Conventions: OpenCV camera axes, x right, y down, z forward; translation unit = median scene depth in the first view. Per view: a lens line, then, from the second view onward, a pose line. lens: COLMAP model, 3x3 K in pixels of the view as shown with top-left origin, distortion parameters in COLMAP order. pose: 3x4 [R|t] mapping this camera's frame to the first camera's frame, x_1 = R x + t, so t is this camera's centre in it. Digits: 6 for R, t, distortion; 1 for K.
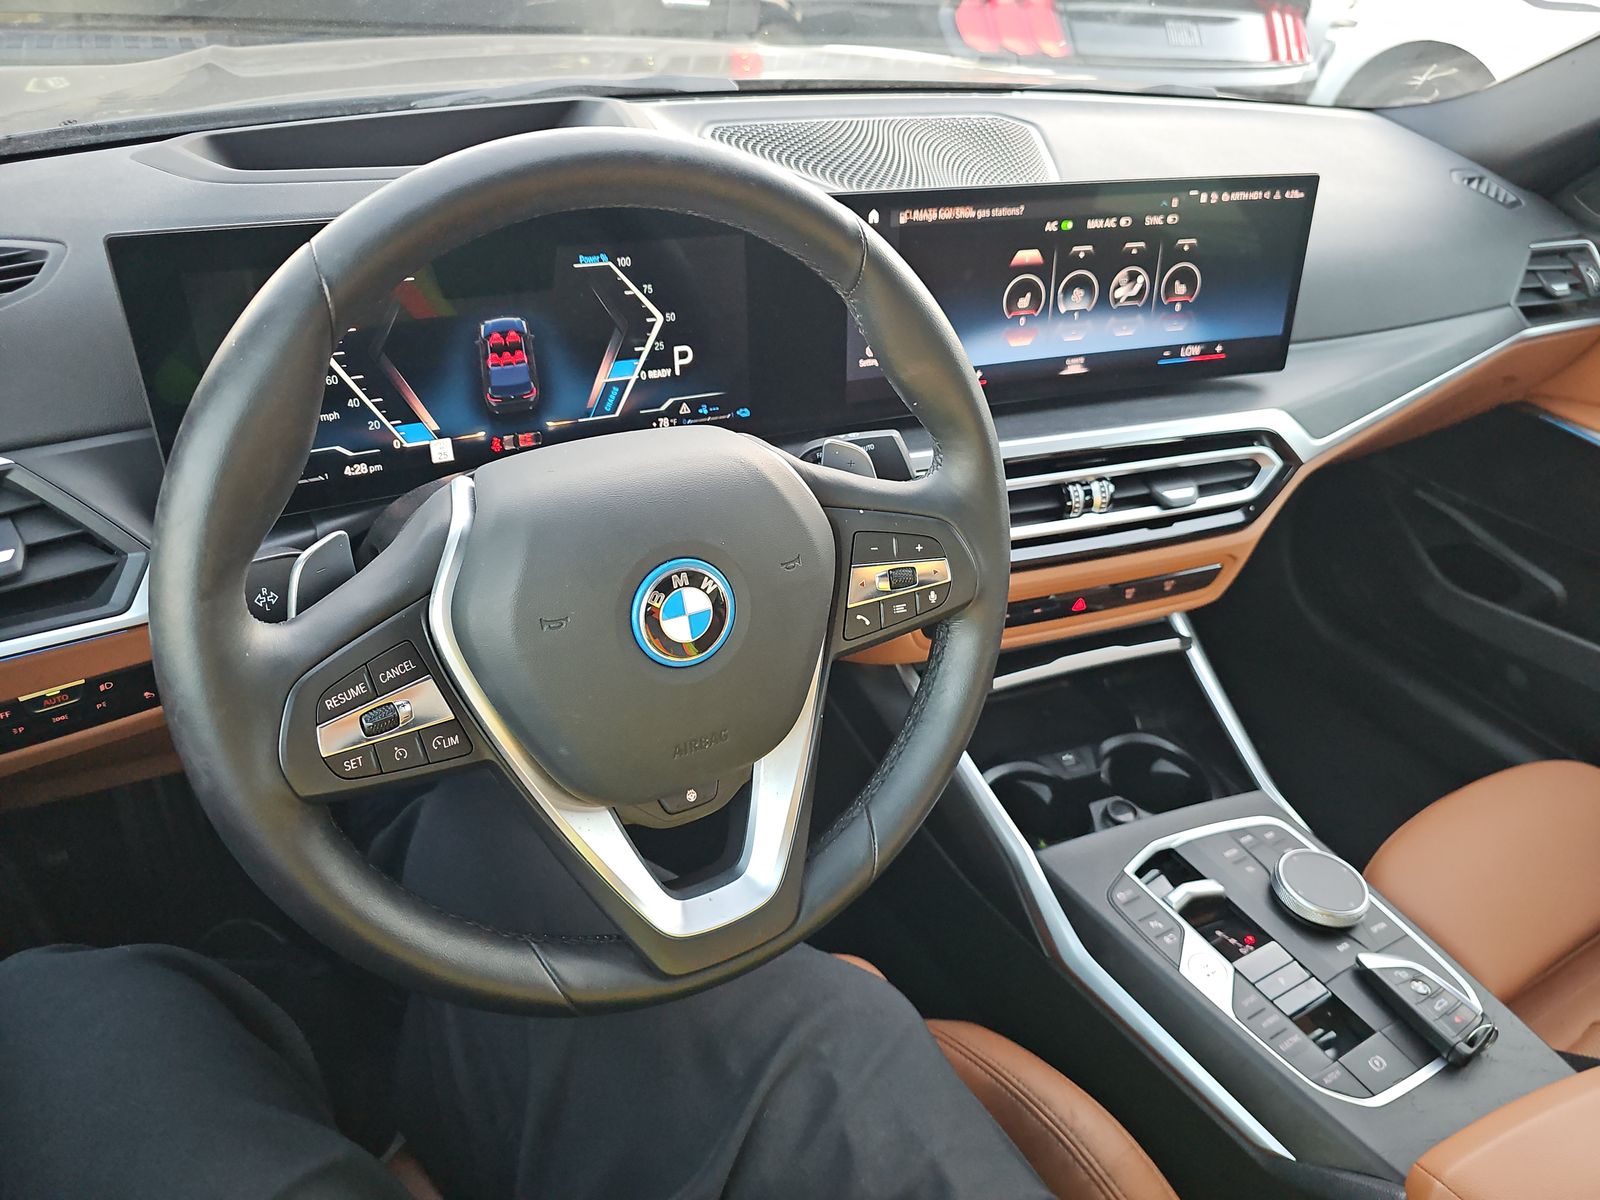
lens RADIAL K [[1072.2, 0, 798.6], [0, 1072.2, 587.7], [0, 0, 1]] dist [0.055467, -0.052467]
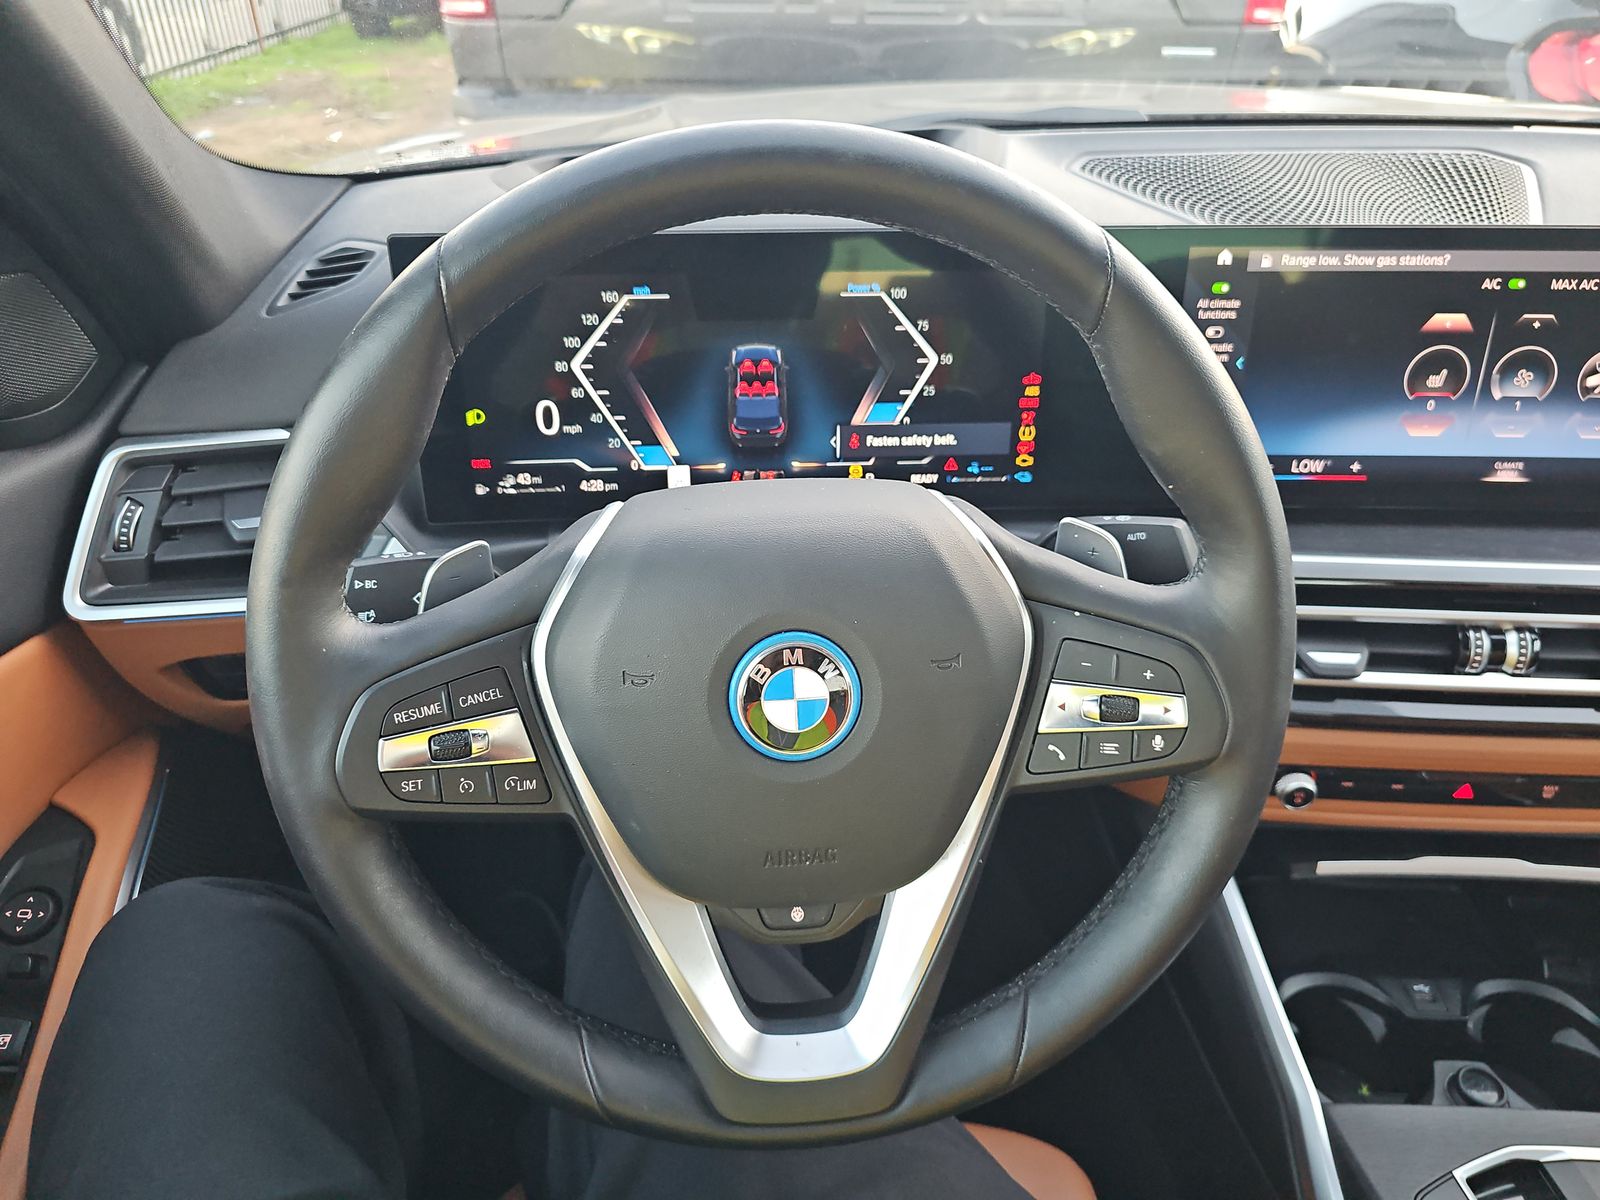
lens RADIAL K [[1080.1, 0, 800.0], [0, 1080.1, 600.0], [0, 0, 1]] dist [0.043530, -0.038625]
pose [[0.906647, 0.164966, -0.388302, 0.155396], [-0.181797, 0.983313, -0.006729, -0.033573], [0.380712, 0.076693, 0.921508, 0.167905]]
